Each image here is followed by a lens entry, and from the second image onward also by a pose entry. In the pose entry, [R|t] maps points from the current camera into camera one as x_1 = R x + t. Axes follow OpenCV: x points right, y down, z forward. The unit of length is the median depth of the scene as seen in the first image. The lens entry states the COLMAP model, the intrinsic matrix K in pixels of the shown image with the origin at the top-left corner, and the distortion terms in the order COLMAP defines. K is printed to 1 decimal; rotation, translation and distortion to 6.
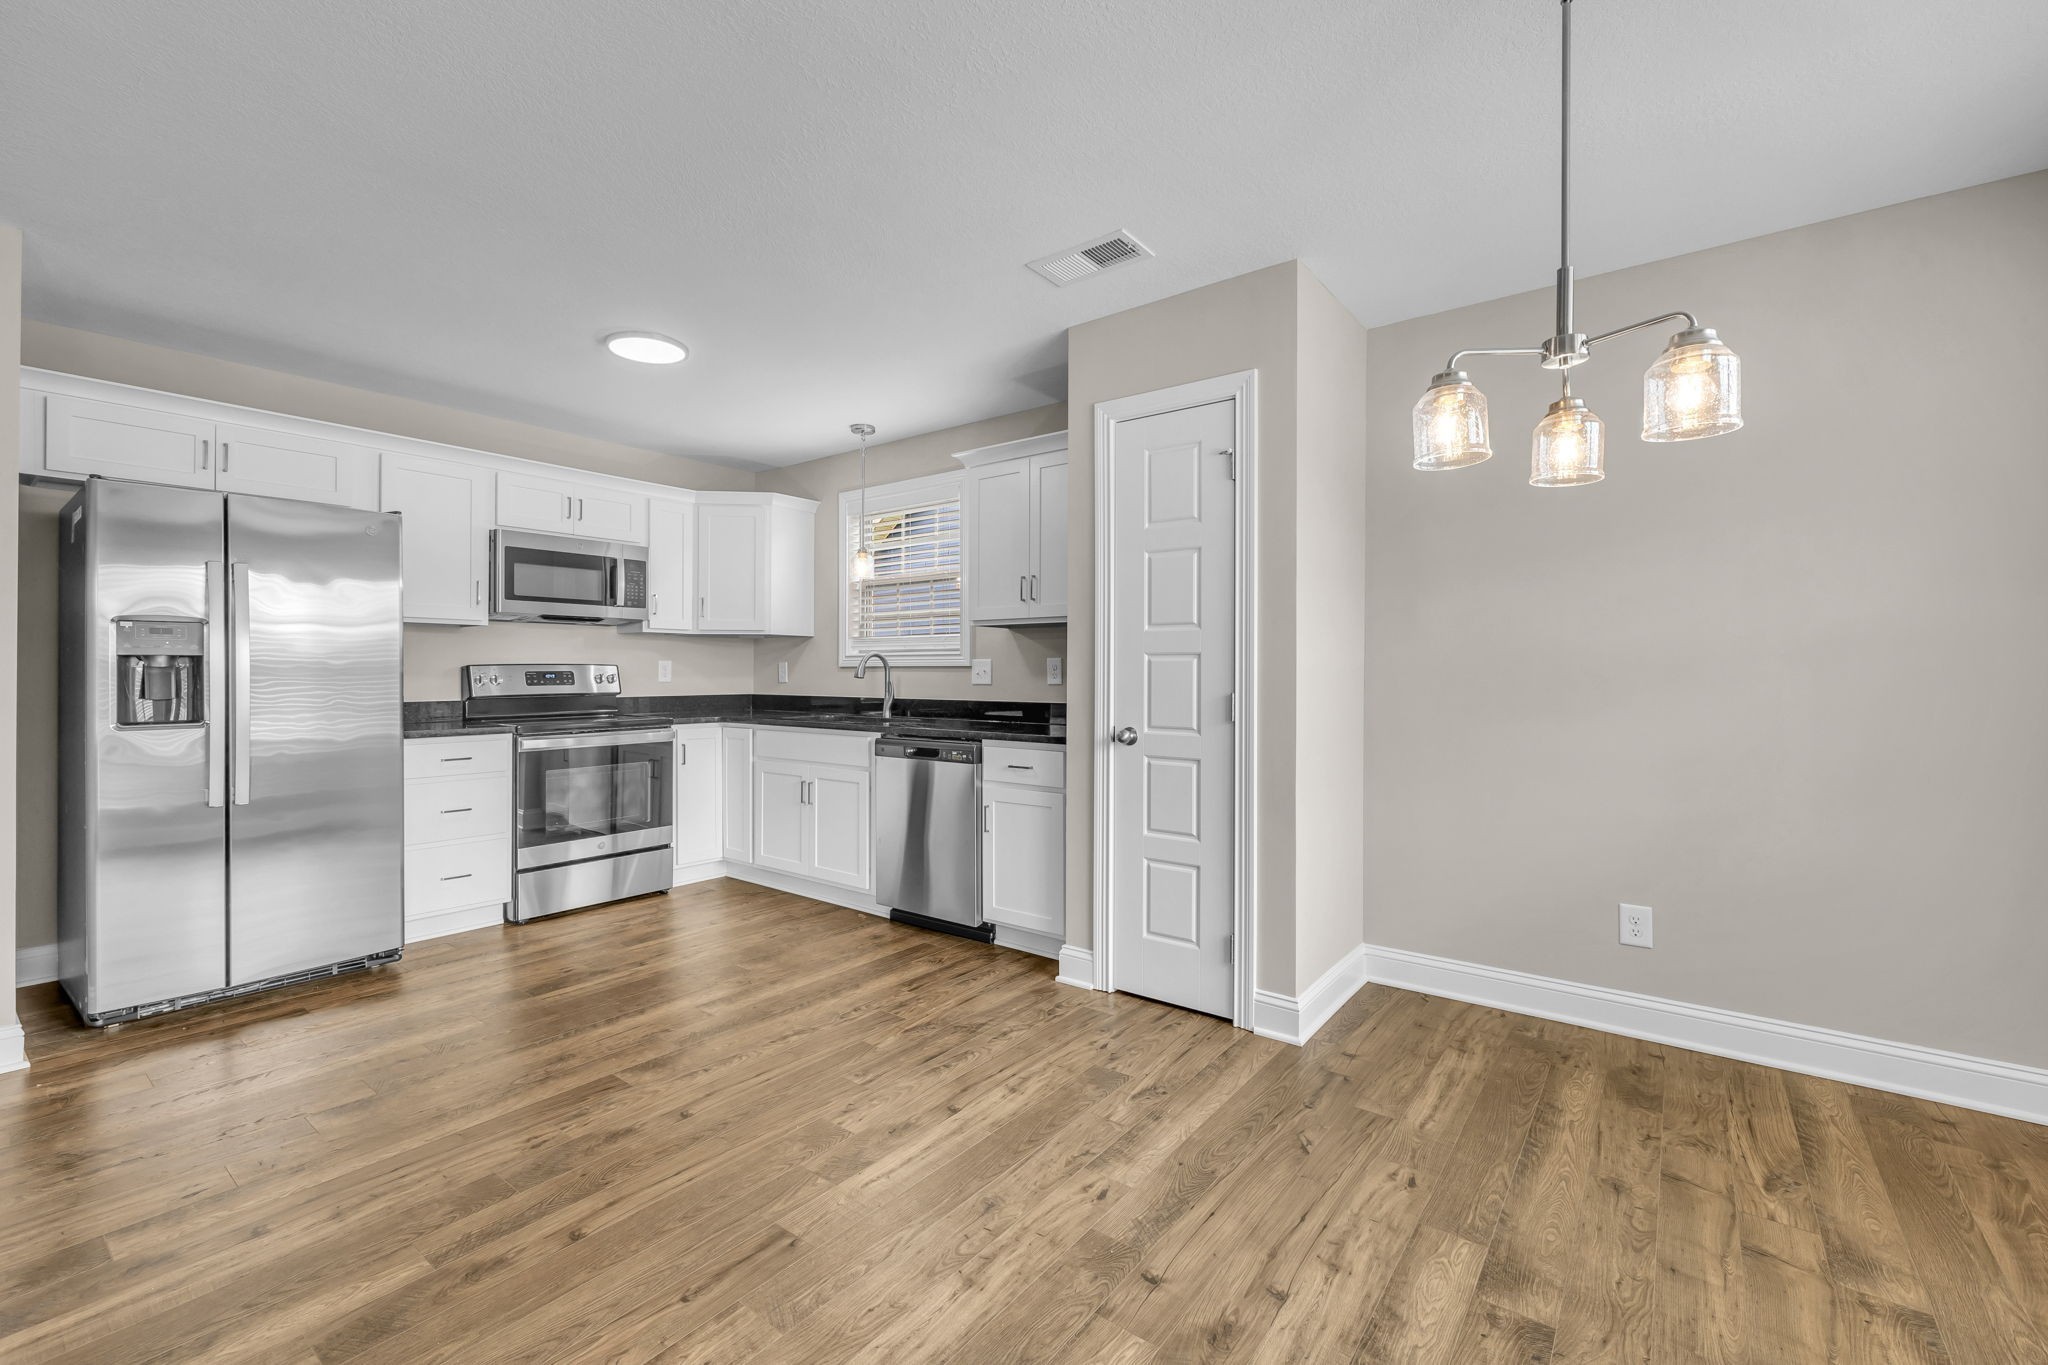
lens RADIAL K [[879.3, 0, 1029.2], [0, 879.3, 670.8], [0, 0, 1]] dist [0.004138, -0.000190]
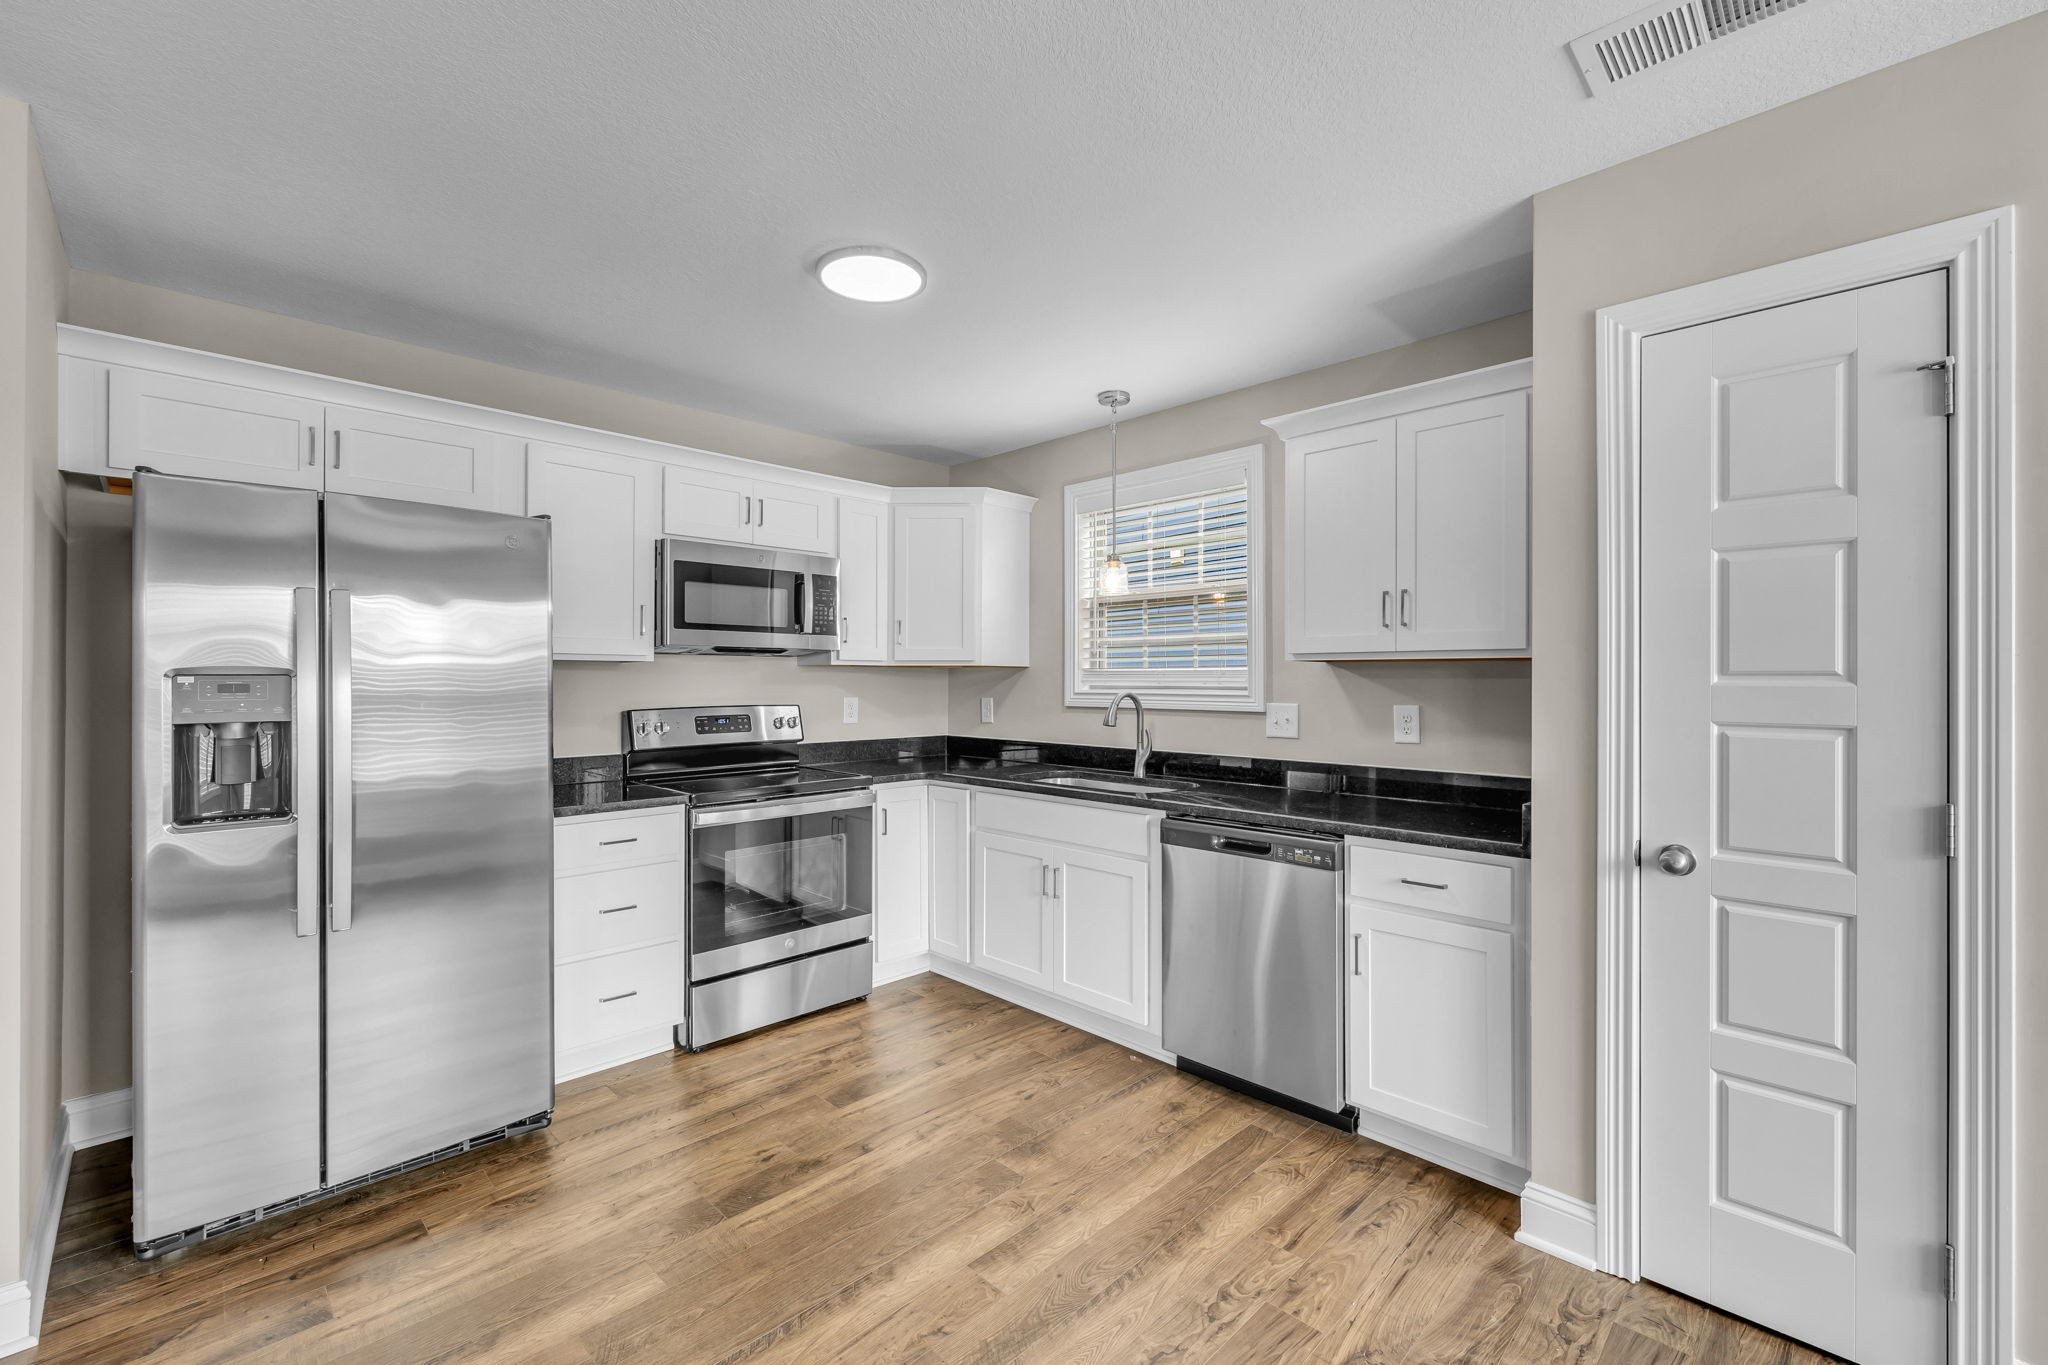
lens RADIAL K [[873.0, 0, 1027.9], [0, 873.0, 677.4], [0, 0, 1]] dist [0.000153, 0.000376]
pose [[0.992222, -0.000418, -0.124477, -0.211628], [0.000387, 1.000000, -0.000276, -0.042068], [0.124477, 0.000225, 0.992222, 0.305341]]
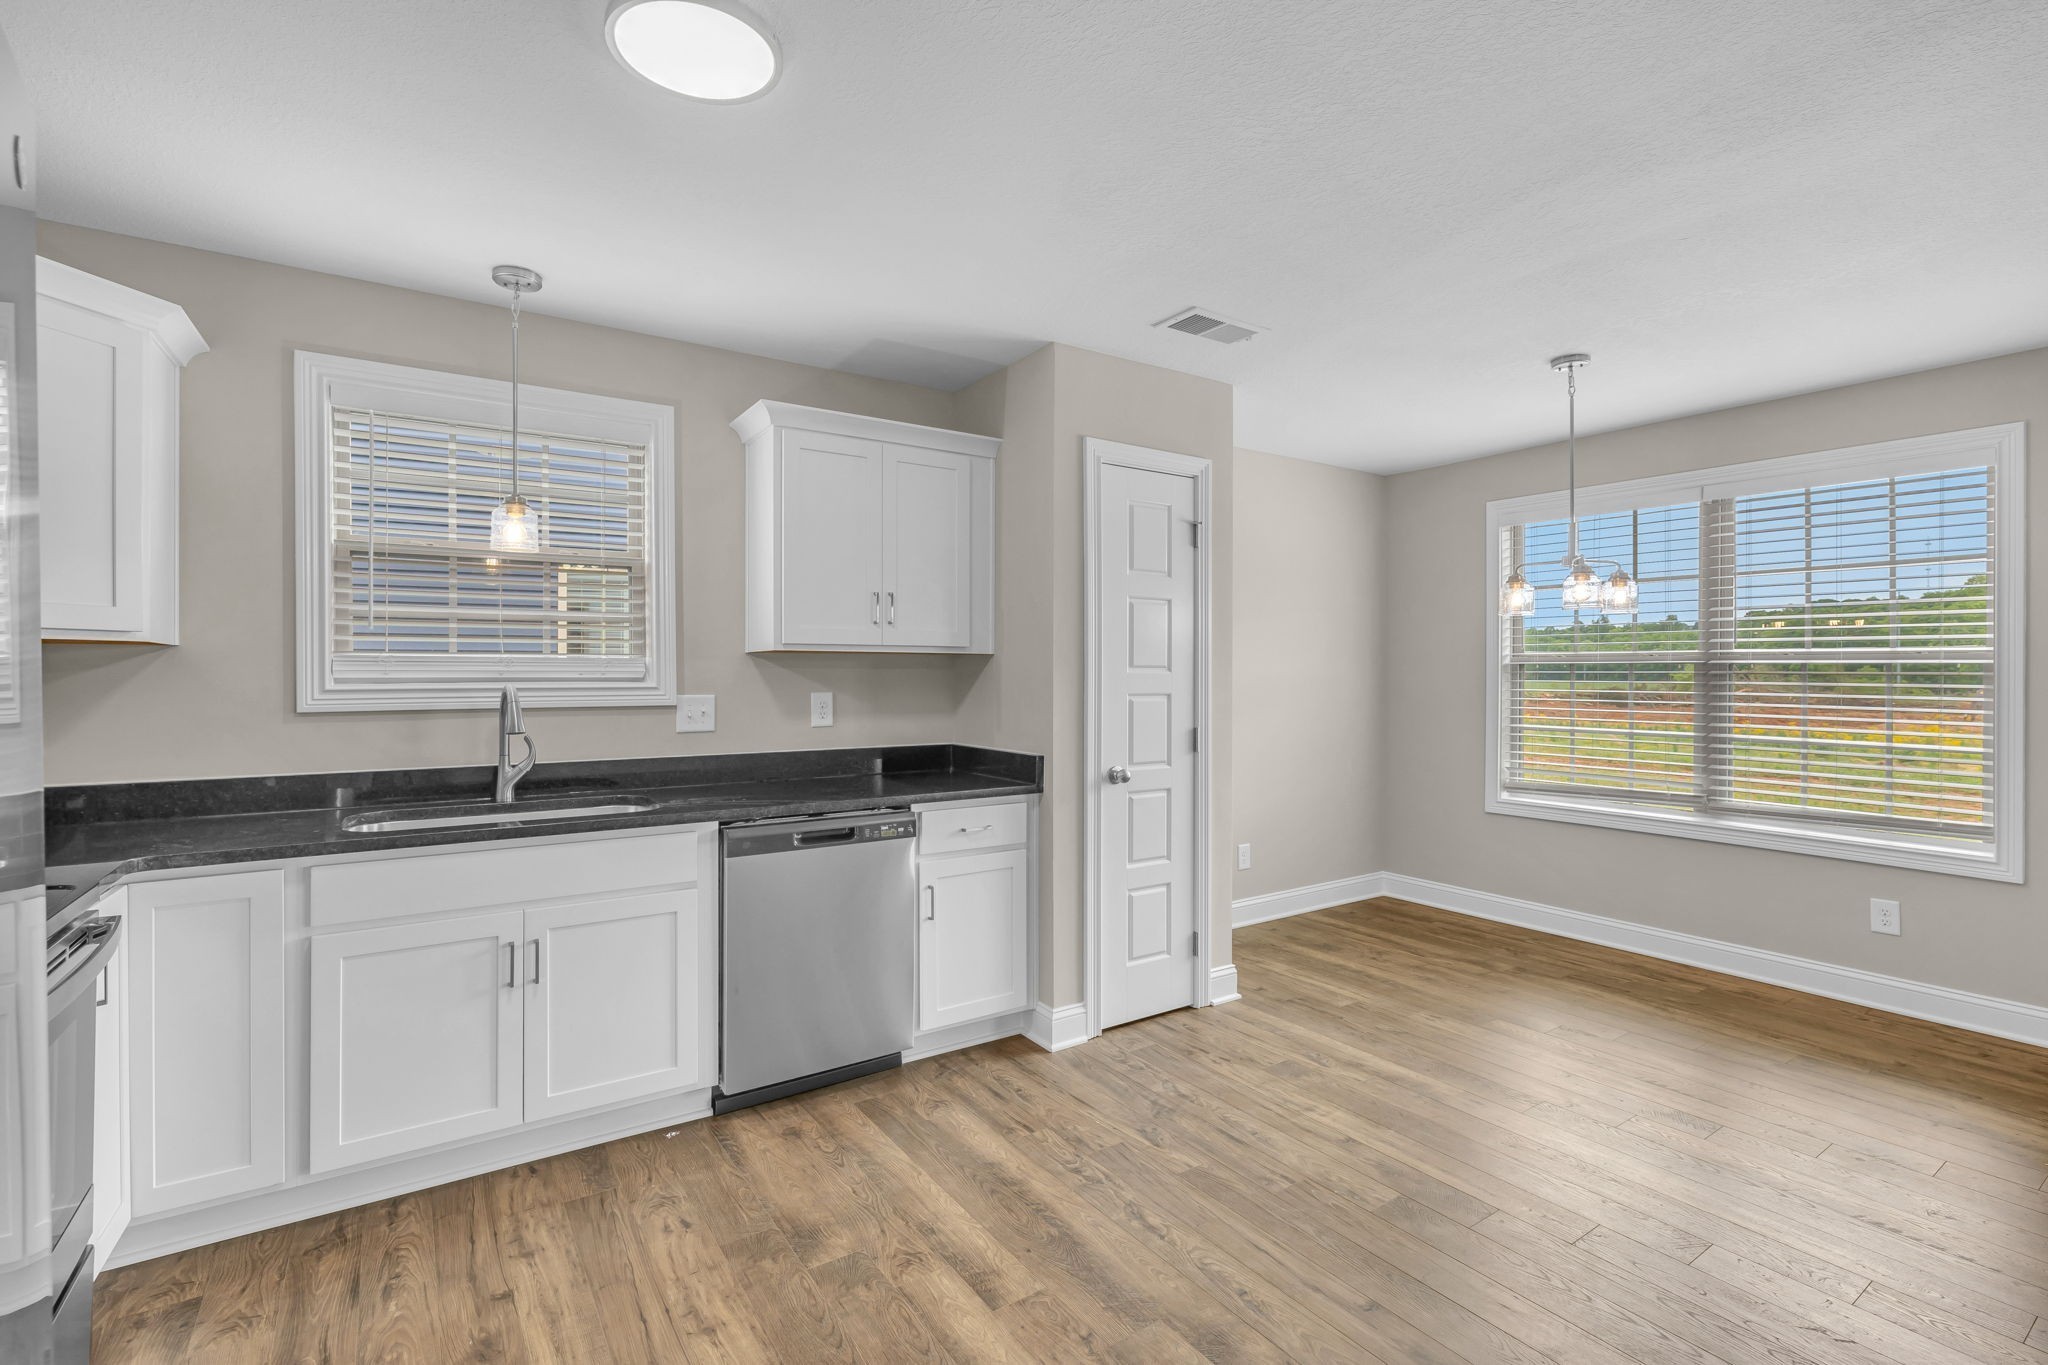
lens RADIAL K [[921.1, 0, 1020.2], [0, 921.1, 675.7], [0, 0, 1]] dist [-0.000900, -0.000194]
pose [[0.308676, -0.002505, 0.951164, -0.795789], [-0.001525, 0.999994, 0.003128, -0.037265], [-0.951166, -0.002417, 0.308670, 0.659329]]
